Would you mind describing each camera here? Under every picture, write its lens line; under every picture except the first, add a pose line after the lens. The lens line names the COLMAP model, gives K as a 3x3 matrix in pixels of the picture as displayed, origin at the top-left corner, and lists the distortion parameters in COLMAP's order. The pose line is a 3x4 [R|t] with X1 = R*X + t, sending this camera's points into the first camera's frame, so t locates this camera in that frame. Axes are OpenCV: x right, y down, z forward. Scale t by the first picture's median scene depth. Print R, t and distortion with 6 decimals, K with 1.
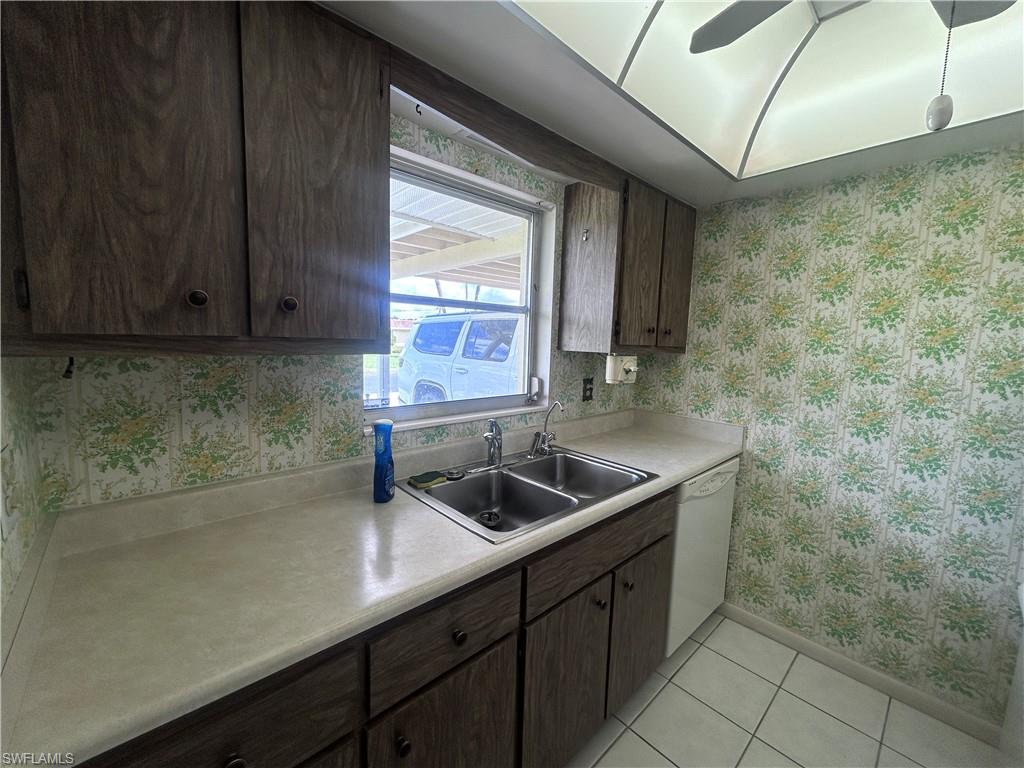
lens RADIAL K [[411.8, 0, 511.1], [0, 411.8, 382.1], [0, 0, 1]] dist [0.001908, 0.000313]
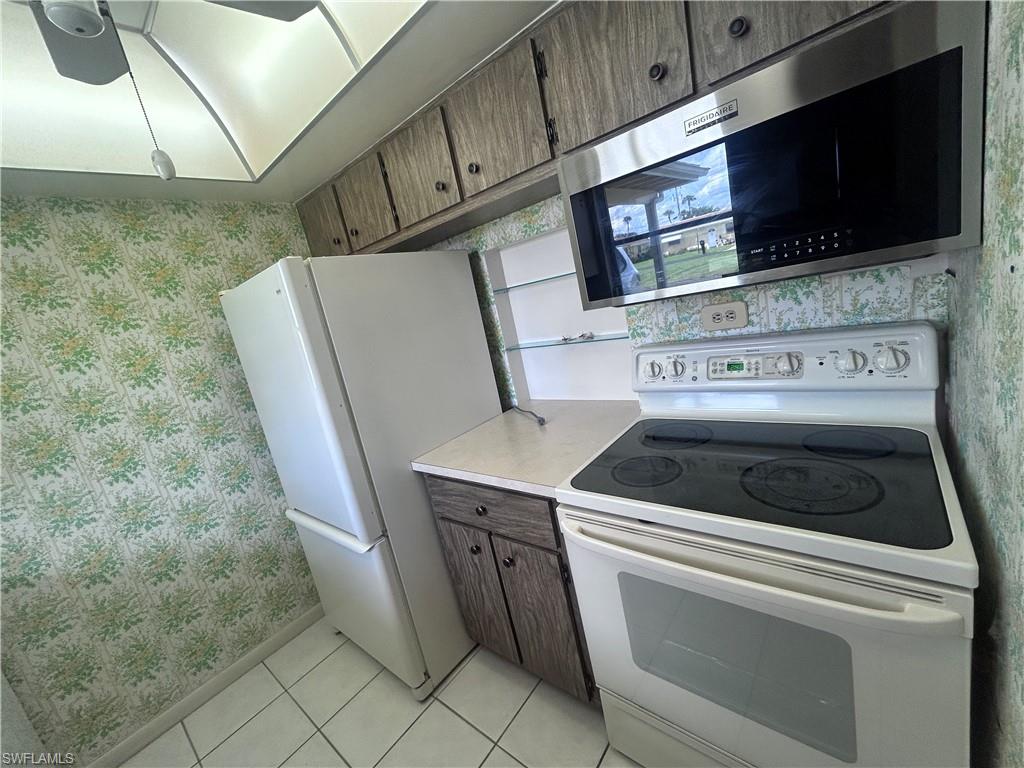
lens RADIAL K [[411.8, 0, 511.0], [0, 411.8, 382.6], [0, 0, 1]] dist [0.001908, 0.000313]
pose [[-0.128187, -0.206527, 0.970008, -0.136696], [0.310085, 0.920693, 0.237005, -0.021613], [-0.942027, 0.331166, -0.053980, 0.137487]]
